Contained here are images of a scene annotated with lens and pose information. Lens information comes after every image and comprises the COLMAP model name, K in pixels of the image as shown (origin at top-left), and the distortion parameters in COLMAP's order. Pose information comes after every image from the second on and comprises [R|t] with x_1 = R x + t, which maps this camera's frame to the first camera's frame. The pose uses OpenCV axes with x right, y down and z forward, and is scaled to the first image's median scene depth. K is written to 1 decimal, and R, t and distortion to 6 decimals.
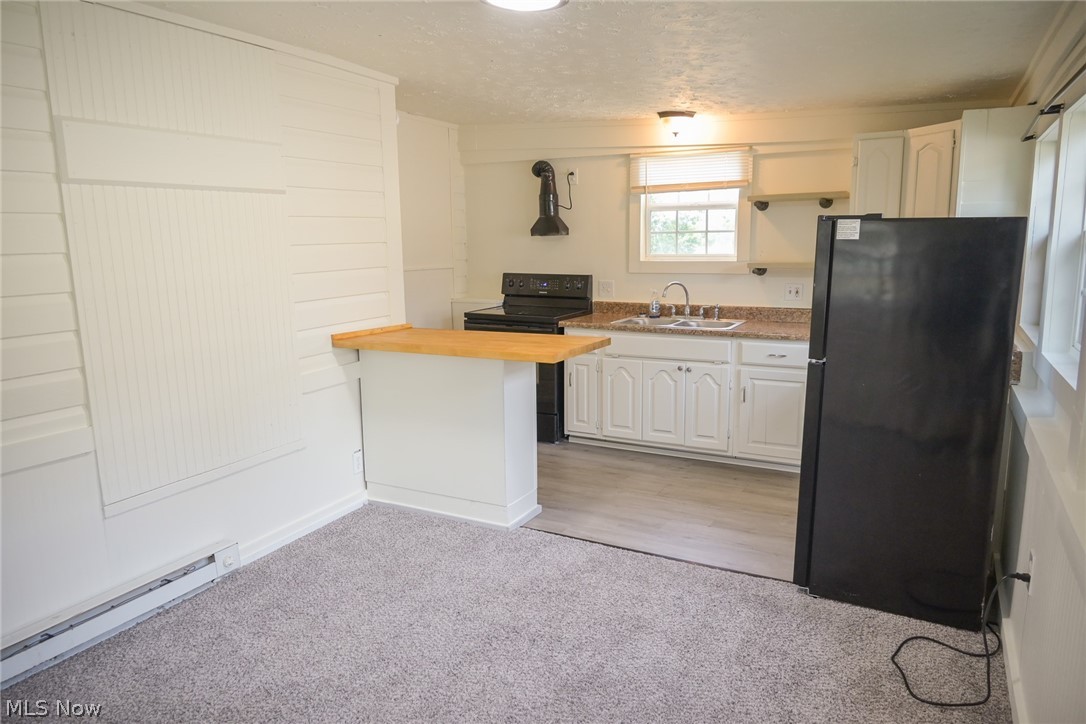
lens RADIAL K [[719.2, 0, 543.0], [0, 719.2, 362.0], [0, 0, 1]] dist [0.001076, -0.005405]
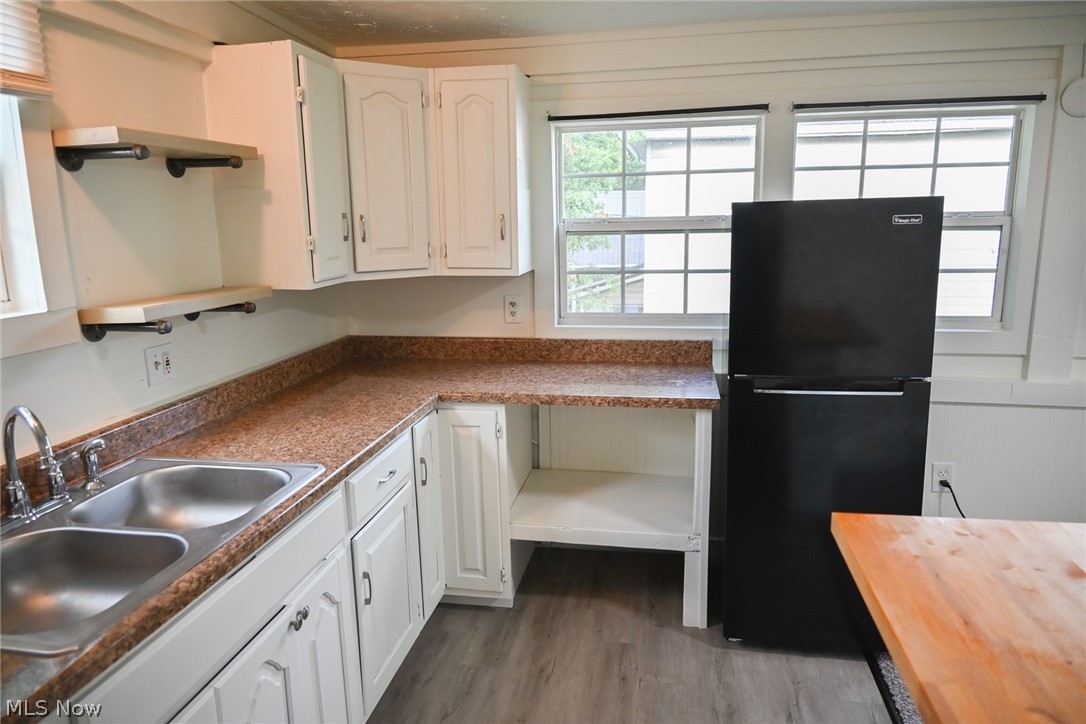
lens RADIAL K [[719.2, 0, 543.0], [0, 719.2, 362.0], [0, 0, 1]] dist [0.001076, -0.005405]
pose [[-0.304509, -0.168035, 0.937570, -0.135135], [0.182152, 0.955877, 0.230476, -0.156064], [-0.934930, 0.240963, -0.260466, 0.888054]]
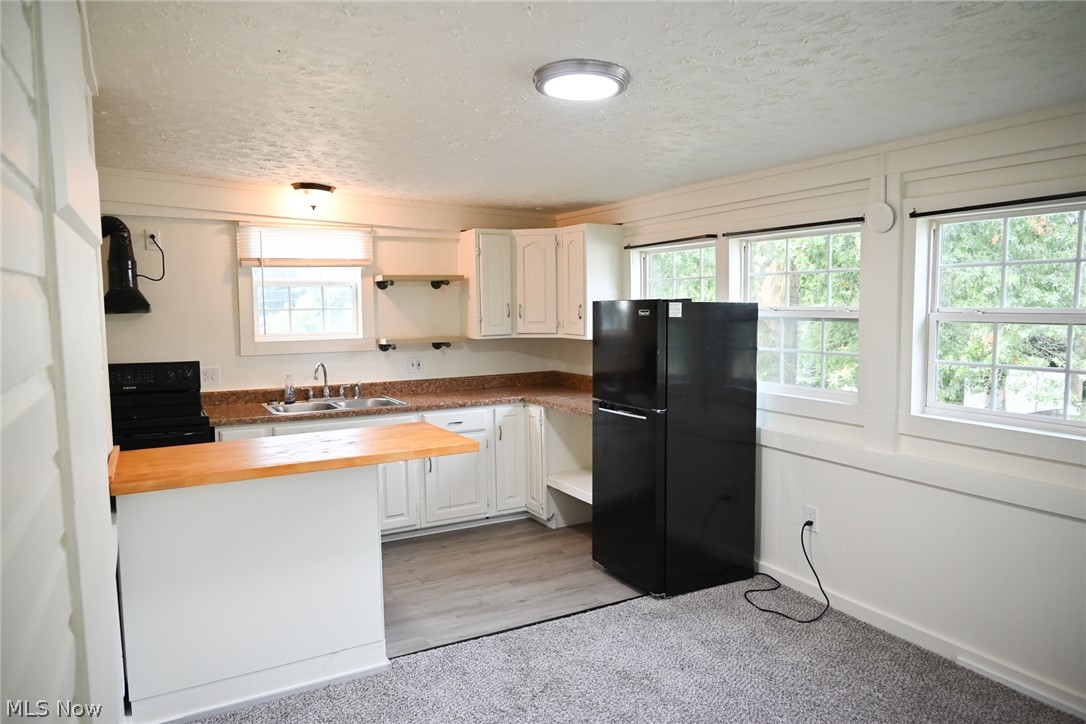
lens RADIAL K [[719.2, 0, 543.0], [0, 719.2, 362.0], [0, 0, 1]] dist [0.001076, -0.005405]
pose [[0.540350, -0.059666, 0.839322, -0.446018], [0.145314, 0.989113, -0.023238, -0.048544], [-0.828798, 0.134522, 0.543137, 0.256320]]
